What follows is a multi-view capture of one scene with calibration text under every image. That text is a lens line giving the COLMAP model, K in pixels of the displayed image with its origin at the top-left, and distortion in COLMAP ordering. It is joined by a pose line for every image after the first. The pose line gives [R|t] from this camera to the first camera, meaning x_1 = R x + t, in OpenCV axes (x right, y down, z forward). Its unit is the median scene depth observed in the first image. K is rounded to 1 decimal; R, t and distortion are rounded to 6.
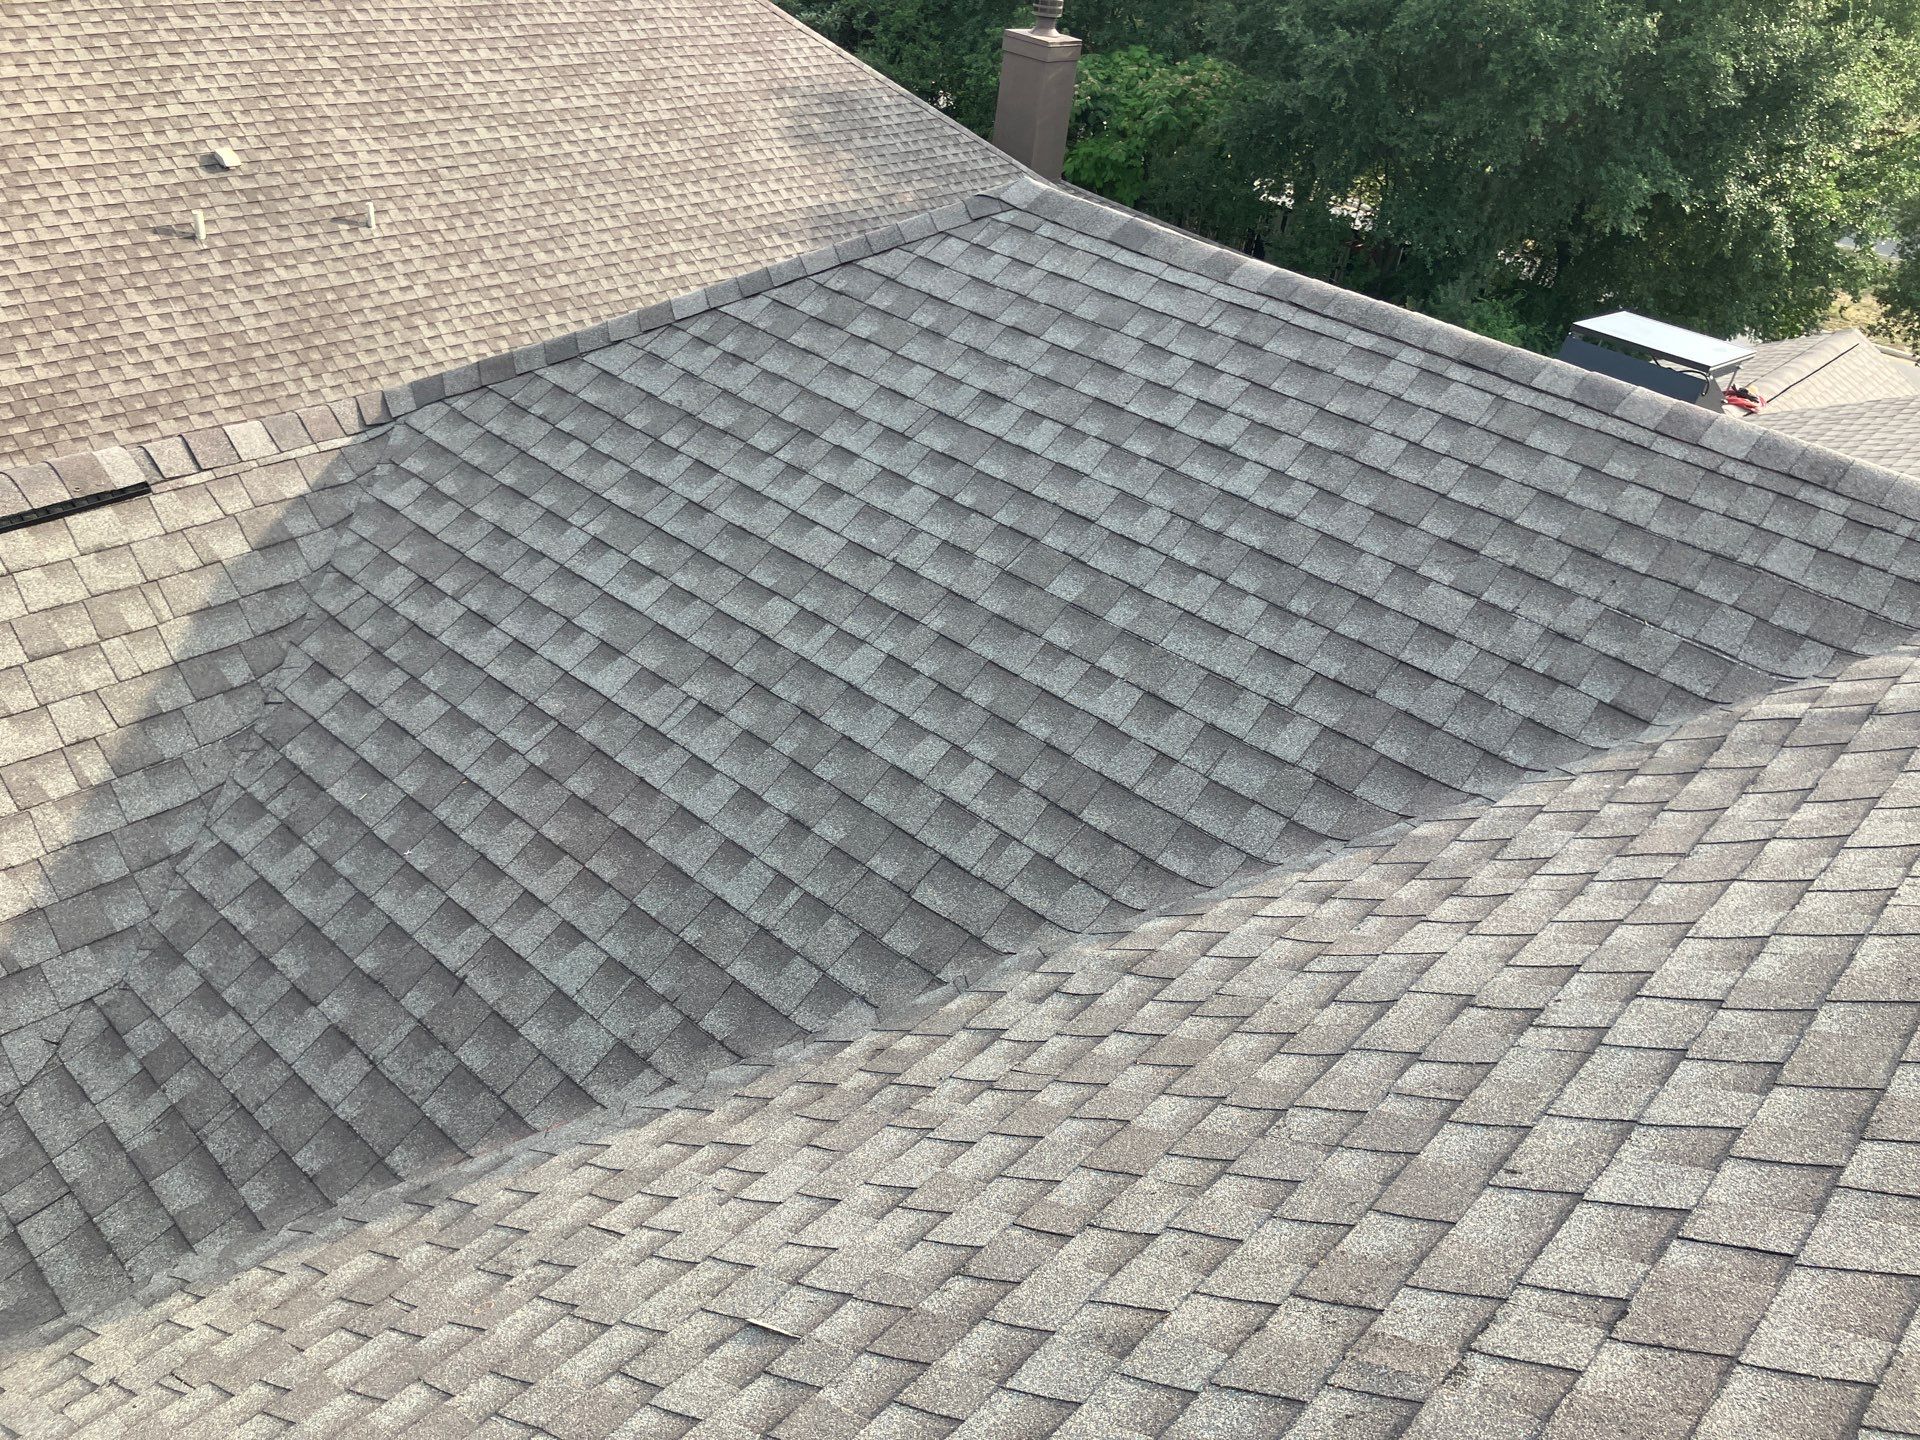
lens RADIAL K [[1582.7, 0, 981.6], [0, 1582.7, 722.4], [0, 0, 1]] dist [0.101105, -0.095651]
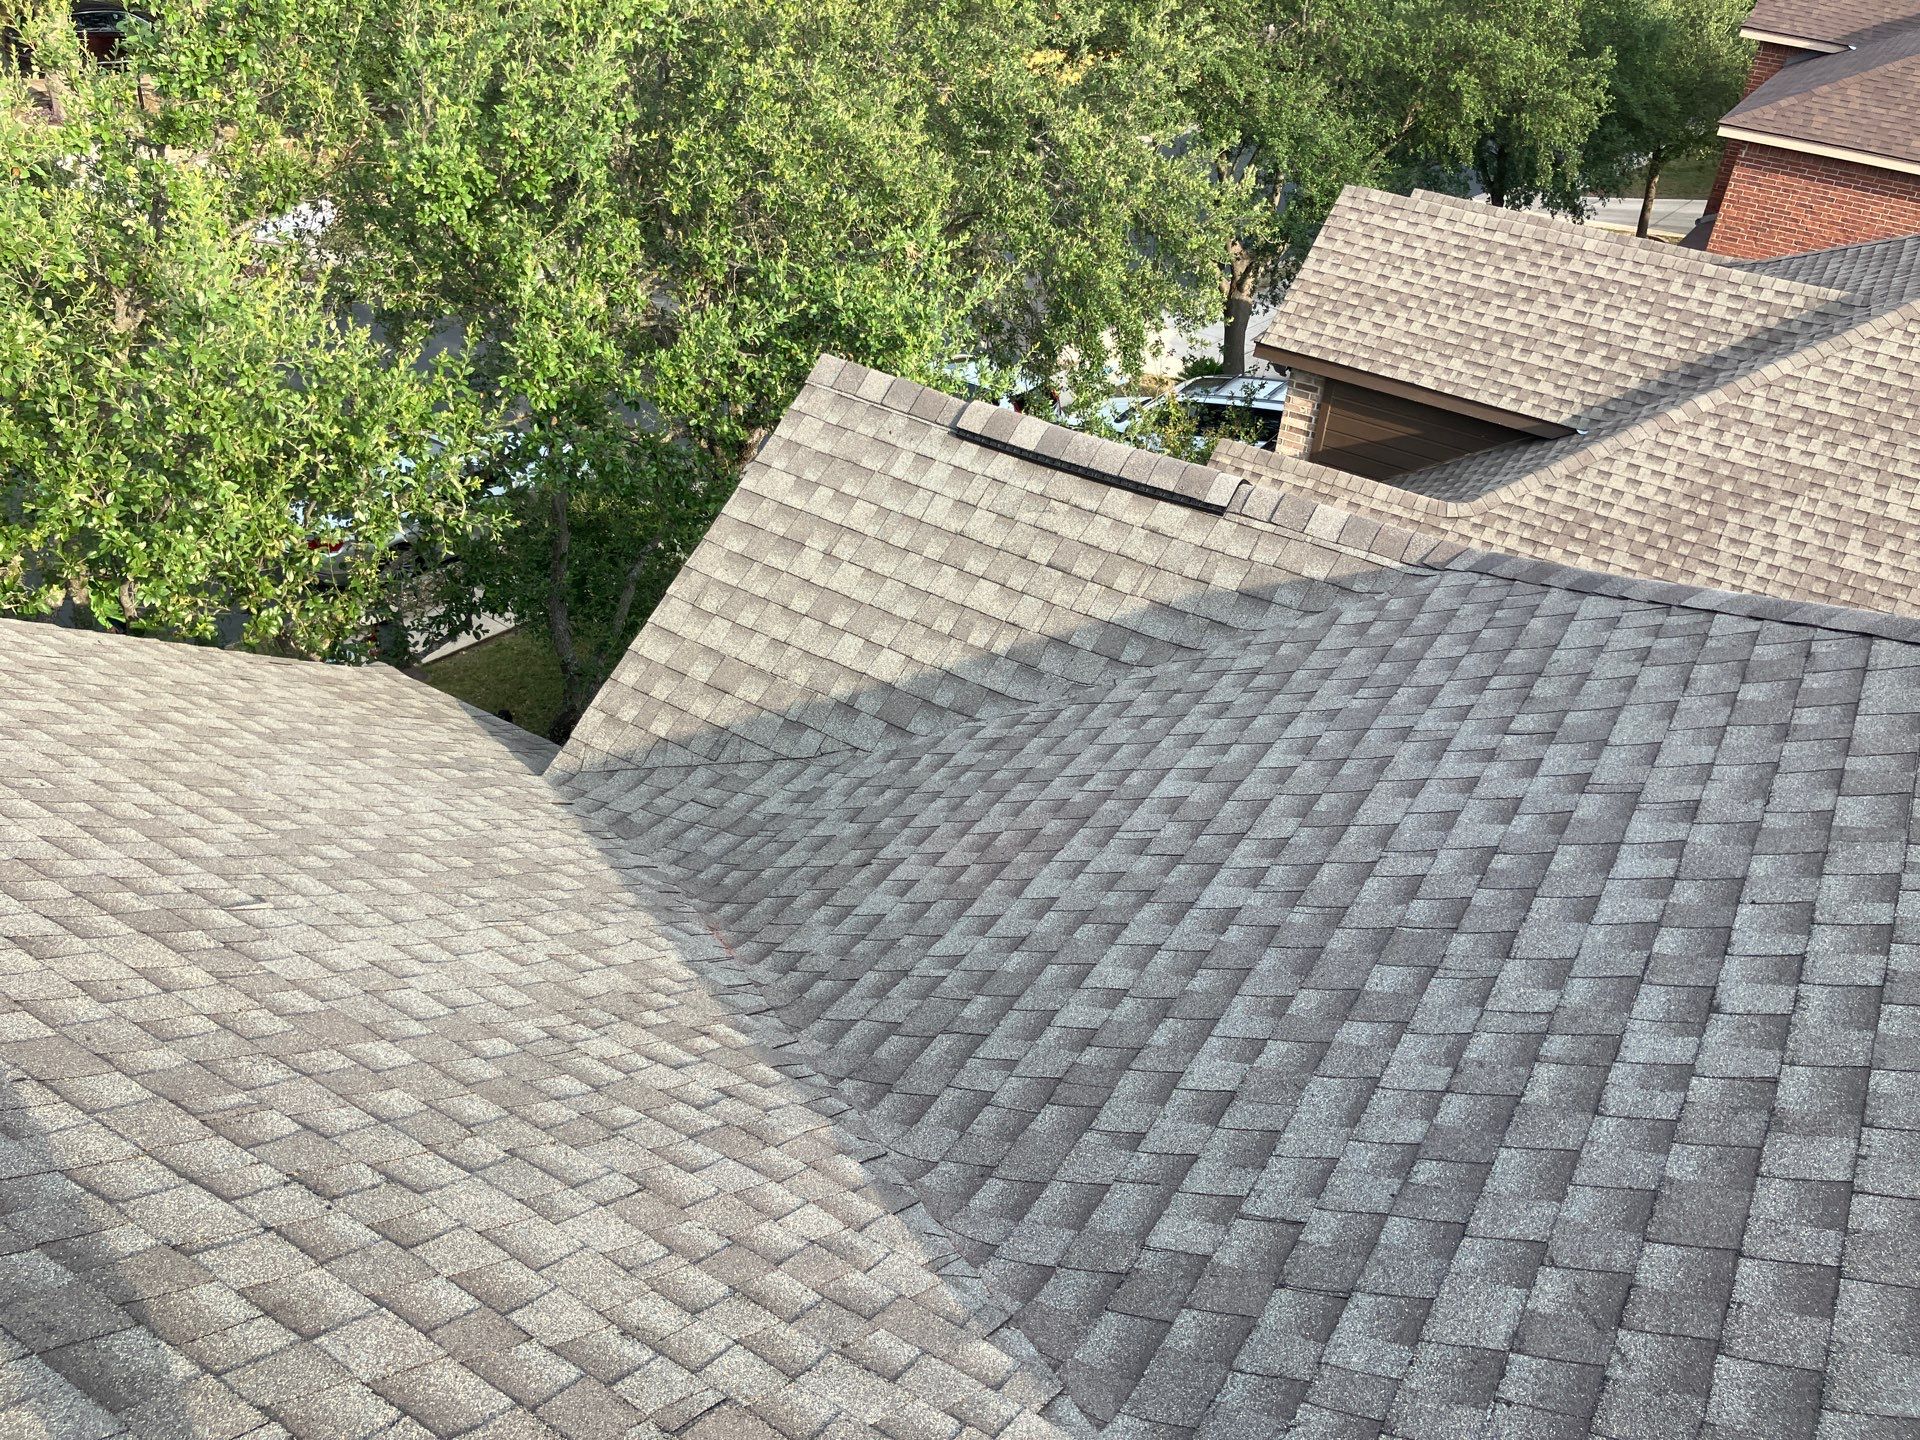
lens RADIAL K [[1582.7, 0, 981.6], [0, 1582.7, 722.4], [0, 0, 1]] dist [0.101105, -0.095651]
pose [[0.203886, 0.465978, -0.860985, 0.574075], [-0.587779, 0.761574, 0.272986, -0.255435], [0.782909, 0.450411, 0.429166, 0.435058]]
